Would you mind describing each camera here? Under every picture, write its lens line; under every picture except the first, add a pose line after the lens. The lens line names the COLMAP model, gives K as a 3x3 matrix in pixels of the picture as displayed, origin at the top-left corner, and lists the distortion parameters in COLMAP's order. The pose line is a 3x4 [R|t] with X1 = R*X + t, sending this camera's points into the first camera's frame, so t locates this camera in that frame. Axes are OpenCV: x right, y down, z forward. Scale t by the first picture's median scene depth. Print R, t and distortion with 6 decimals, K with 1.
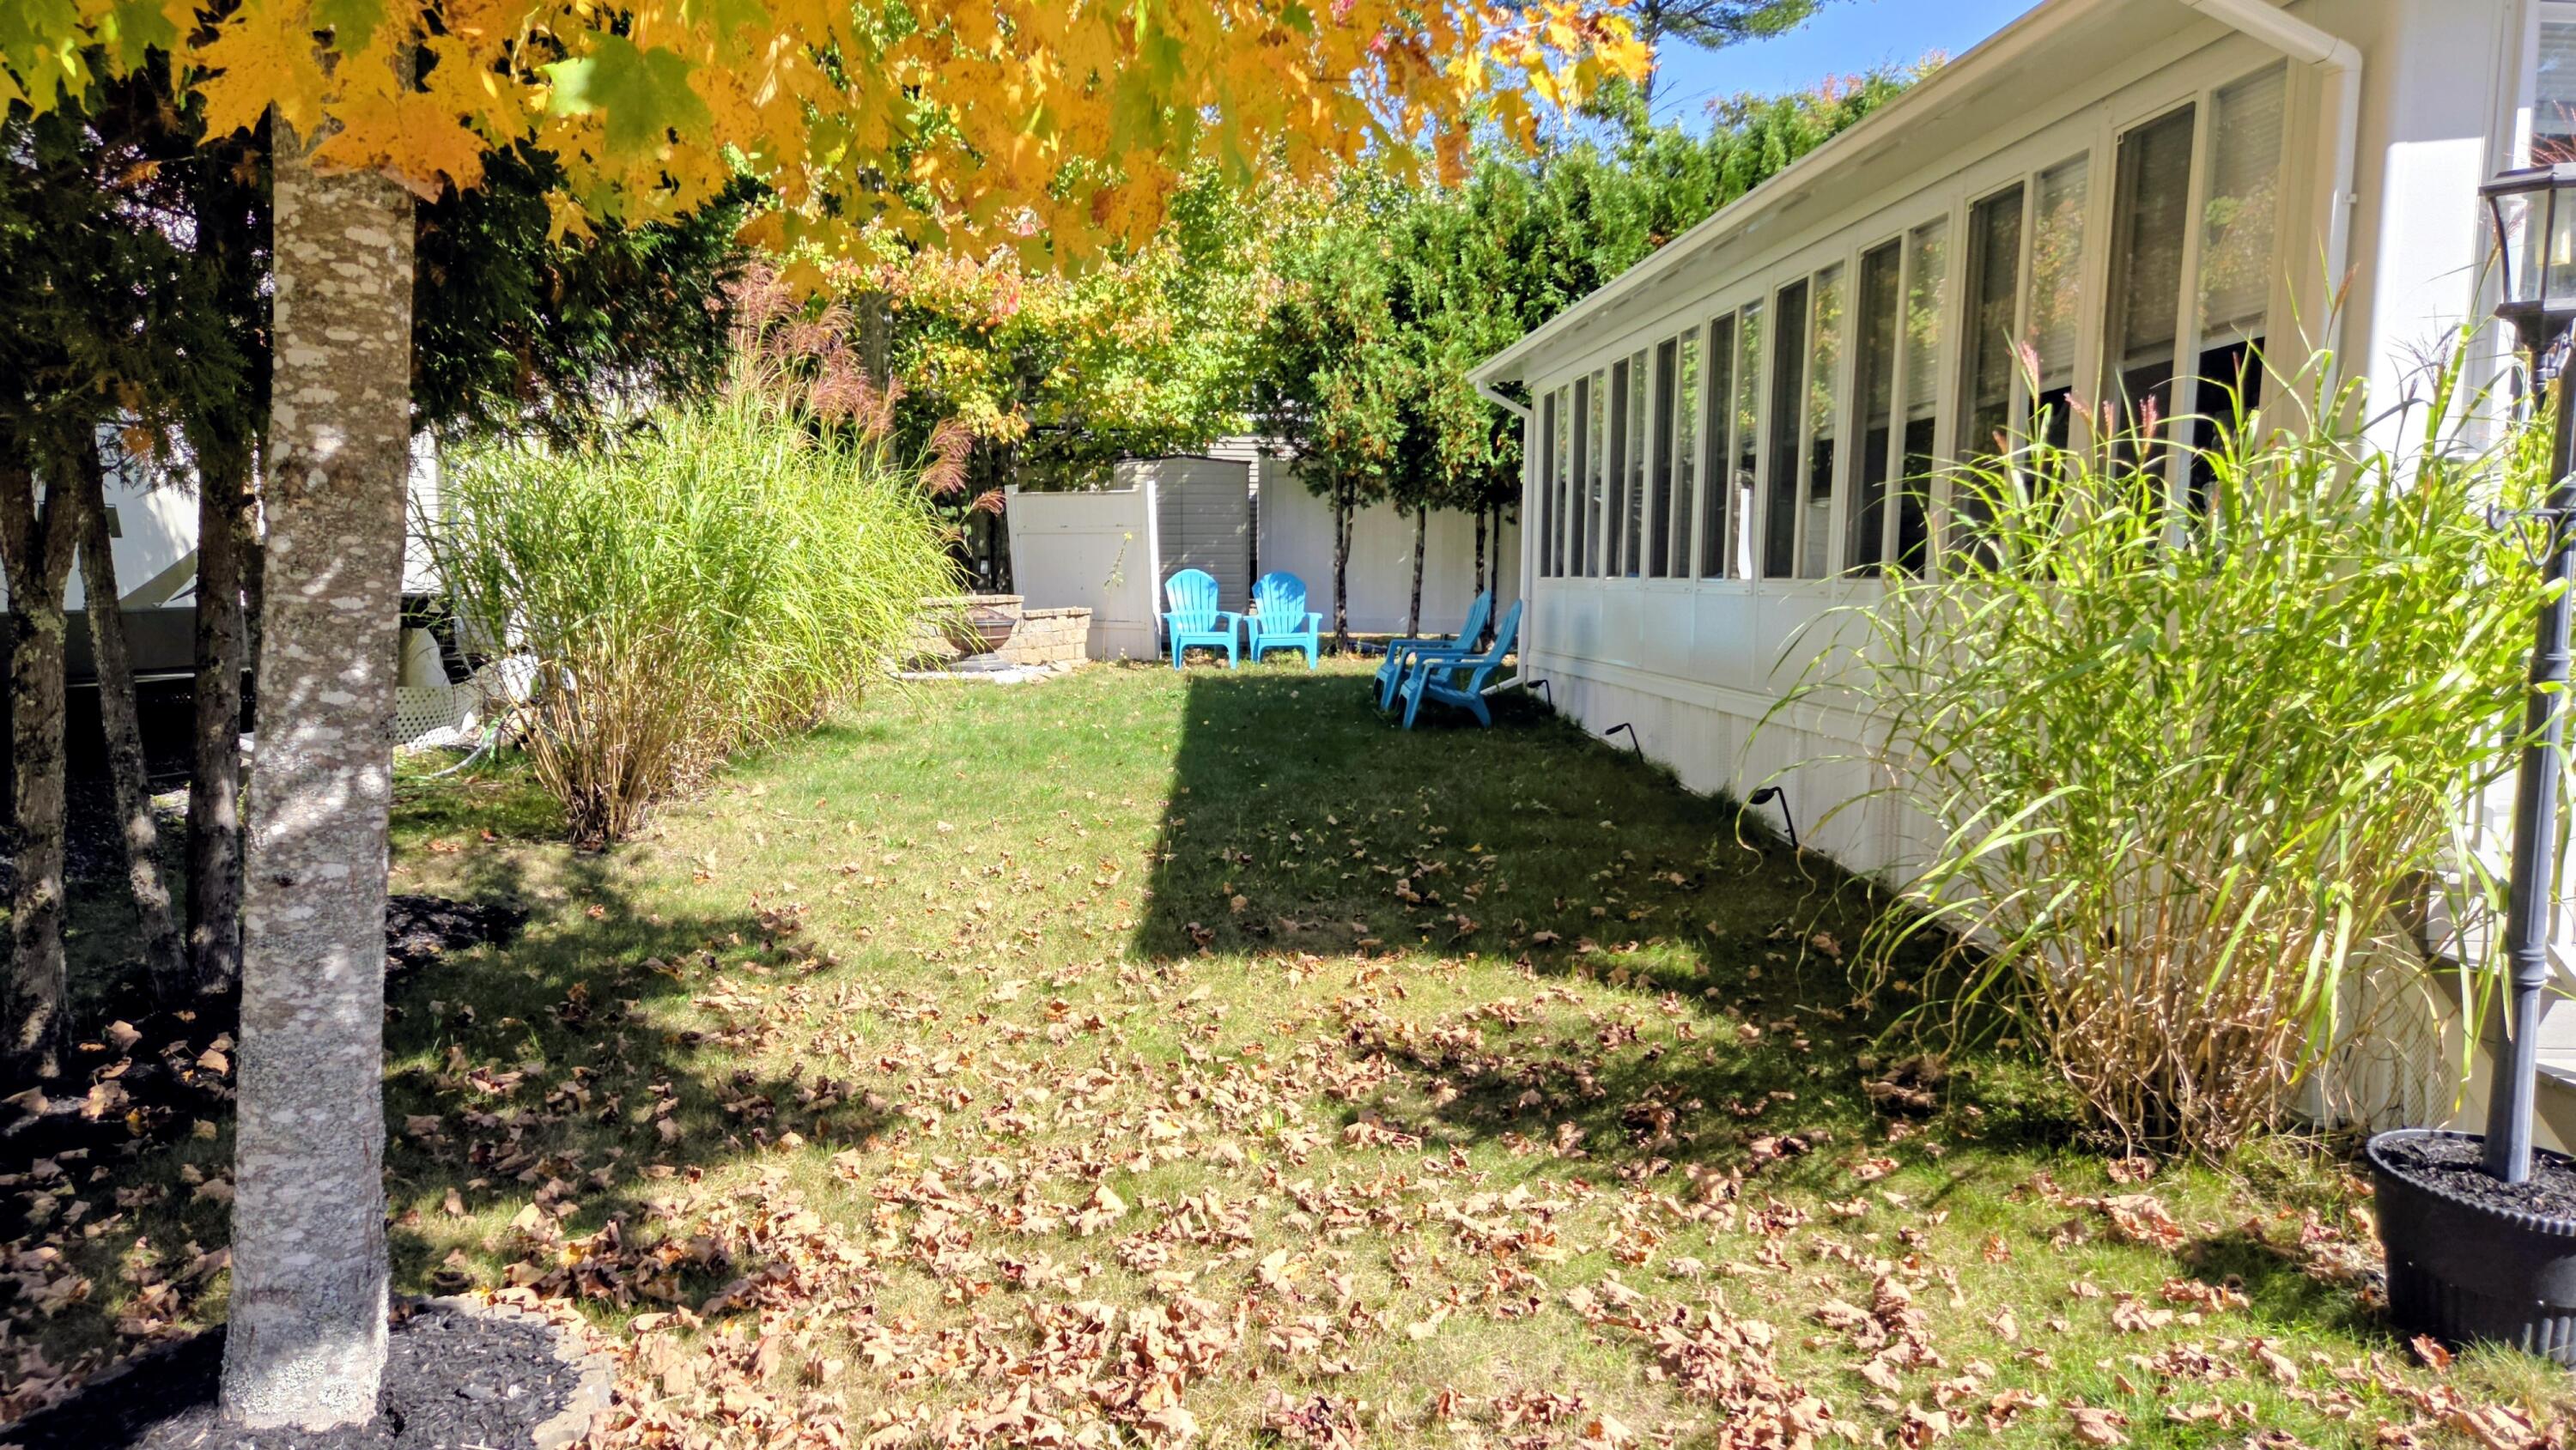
lens RADIAL K [[1816.0, 0, 1280.6], [0, 1816.0, 737.2], [0, 0, 1]] dist [0.074894, -0.003606]
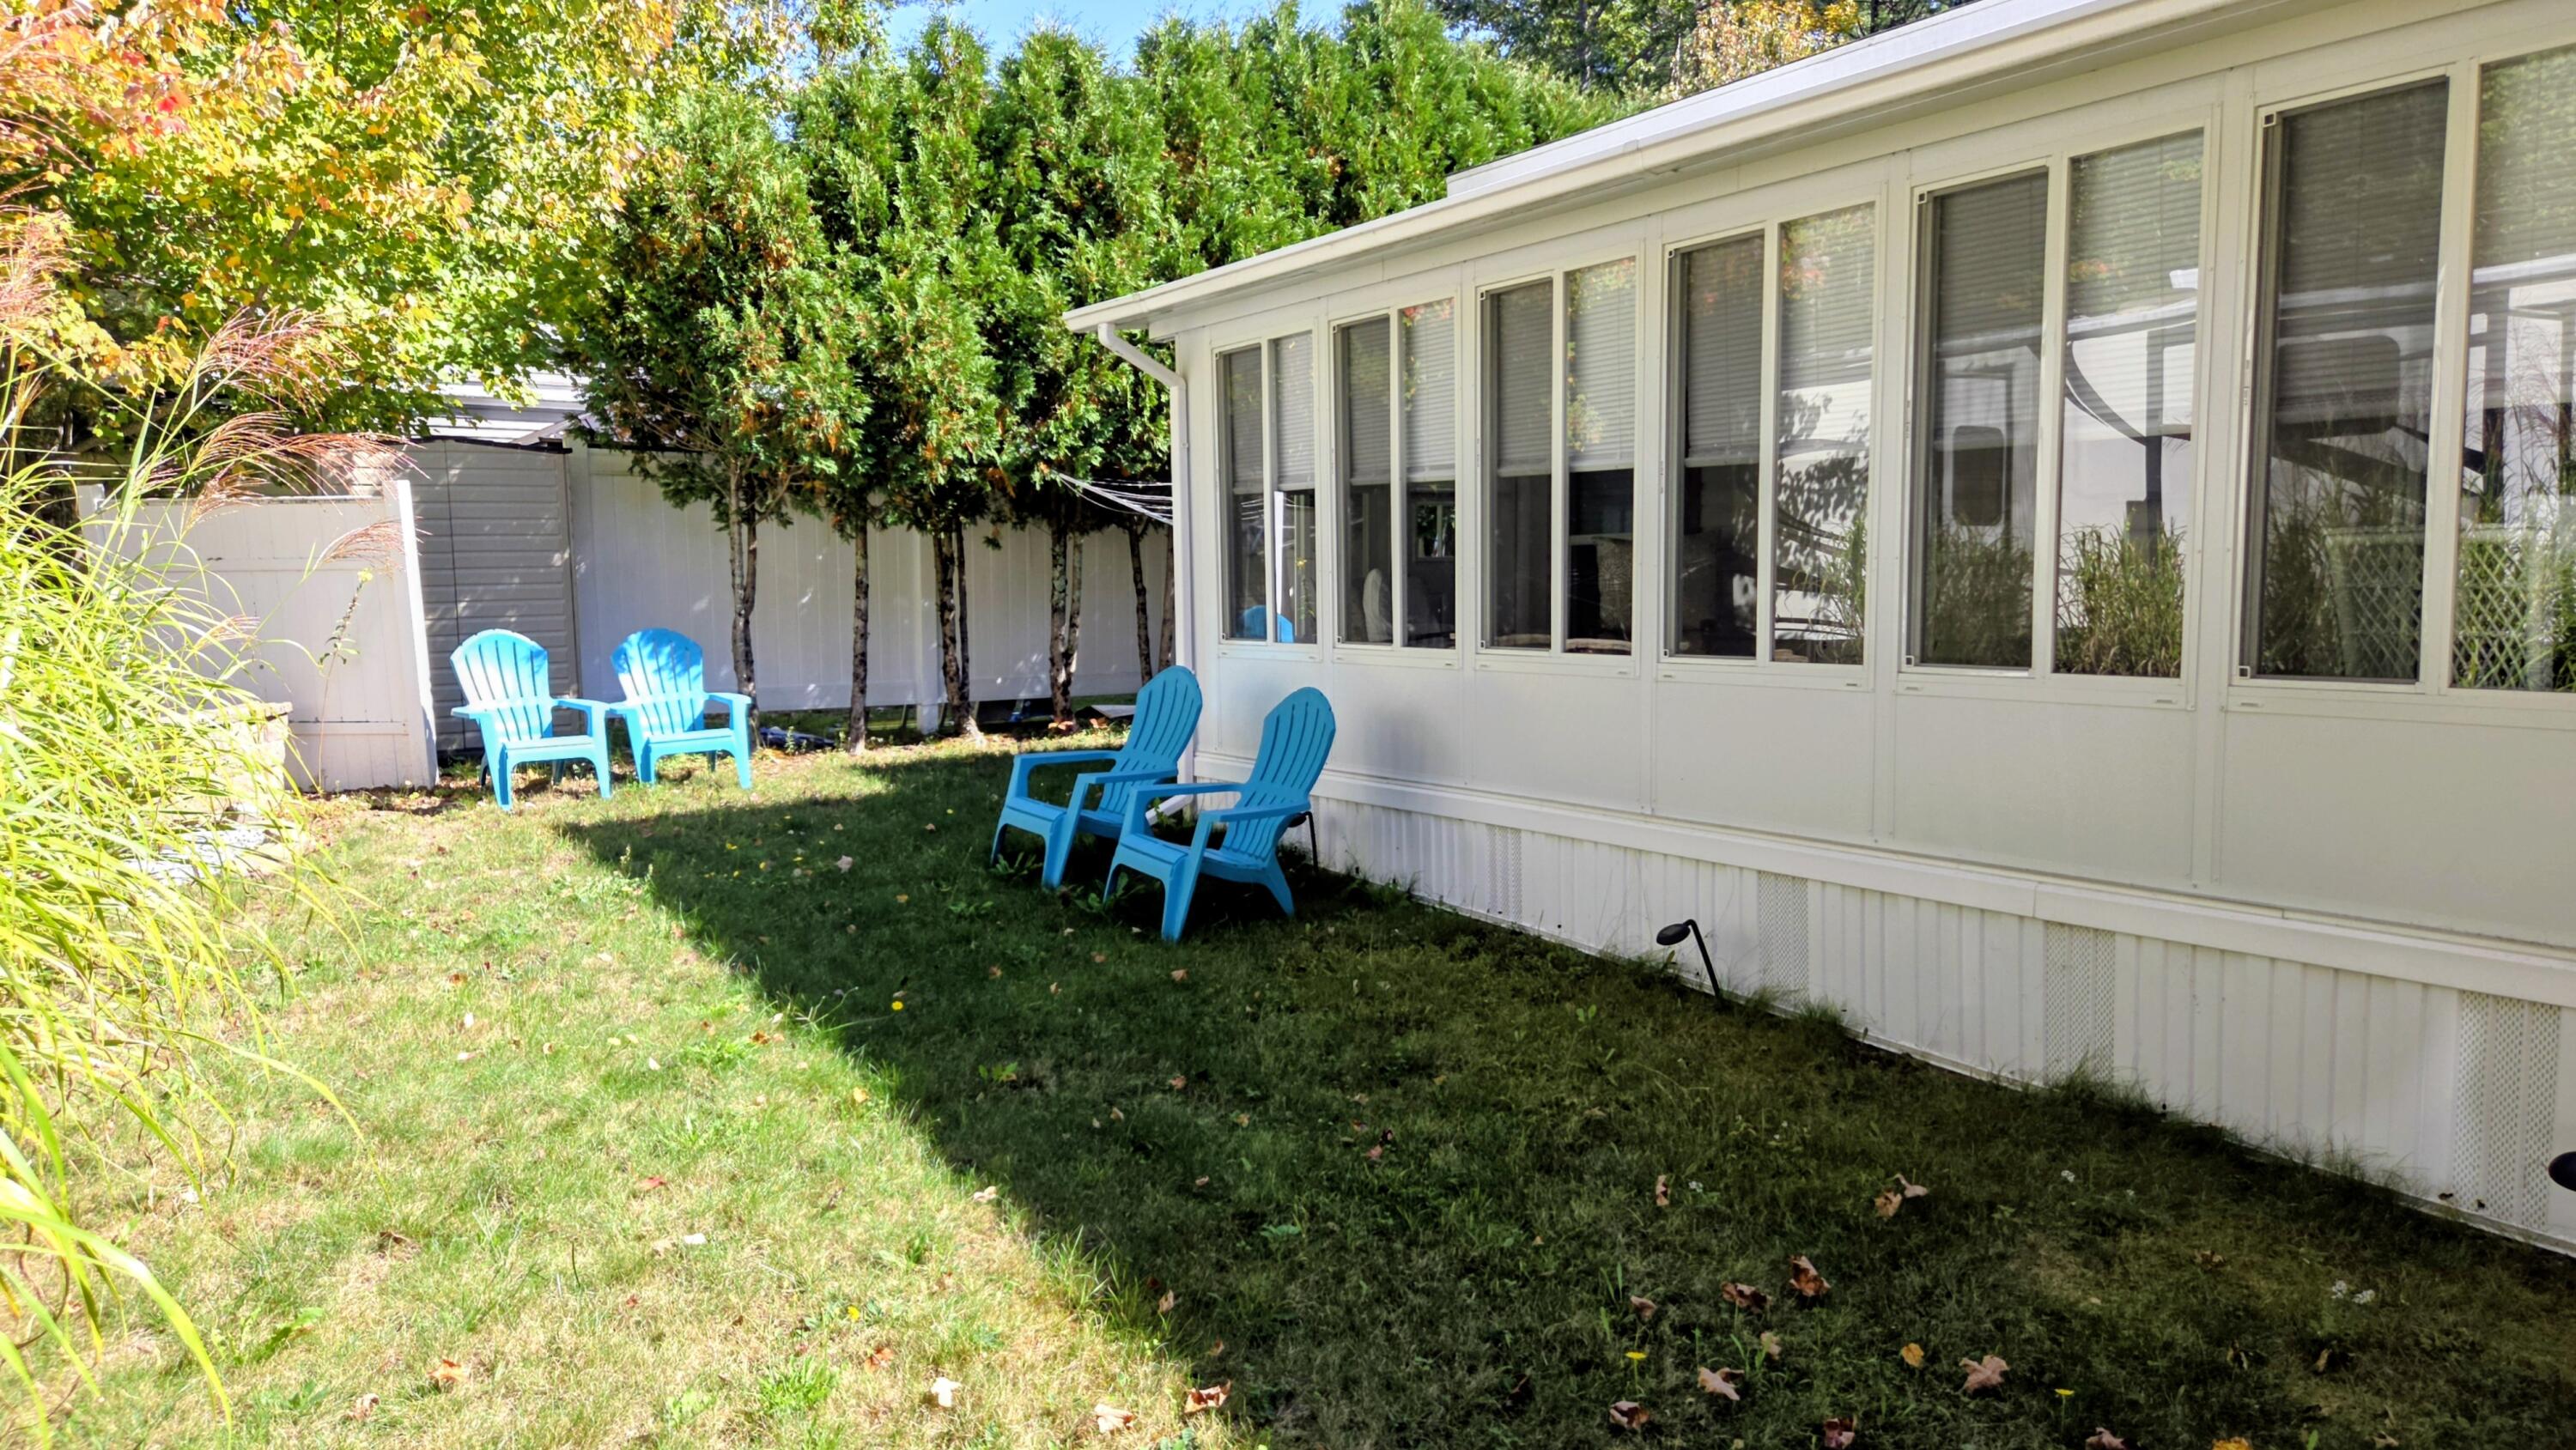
lens RADIAL K [[1816.0, 0, 1301.9], [0, 1816.0, 719.1], [0, 0, 1]] dist [0.074894, -0.003606]
pose [[0.877020, -0.053429, 0.477474, -0.108776], [0.059558, 0.998222, 0.002304, -0.049739], [-0.476749, 0.026417, 0.878643, 0.356776]]
